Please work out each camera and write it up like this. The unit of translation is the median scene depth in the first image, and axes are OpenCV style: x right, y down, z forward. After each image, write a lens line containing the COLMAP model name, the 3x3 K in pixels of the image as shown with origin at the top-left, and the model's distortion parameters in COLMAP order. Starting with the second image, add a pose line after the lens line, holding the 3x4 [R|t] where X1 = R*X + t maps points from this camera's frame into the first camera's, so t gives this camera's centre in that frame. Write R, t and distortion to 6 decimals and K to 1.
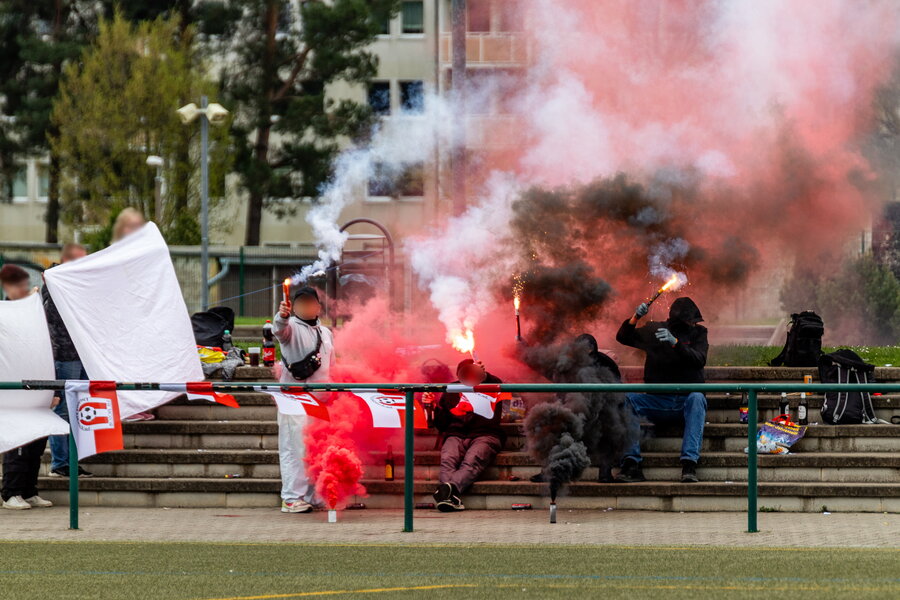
lens RADIAL K [[5831.0, 0, 450.0], [0, 5831.0, 300.0], [0, 0, 1]] dist [0.022094, -10.570860]
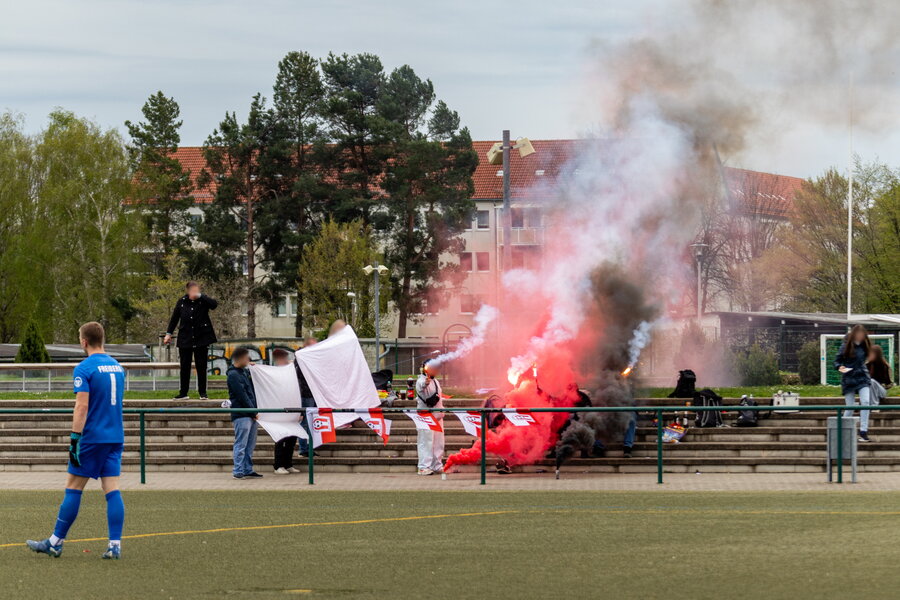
lens RADIAL K [[5831.0, 0, 450.0], [0, 5831.0, 300.0], [0, 0, 1]] dist [0.022094, -10.570860]
pose [[0.999671, -0.007849, -0.024439, 0.029823], [0.007755, 0.999962, -0.003979, -0.014056], [0.024469, 0.003788, 0.999693, -0.943521]]
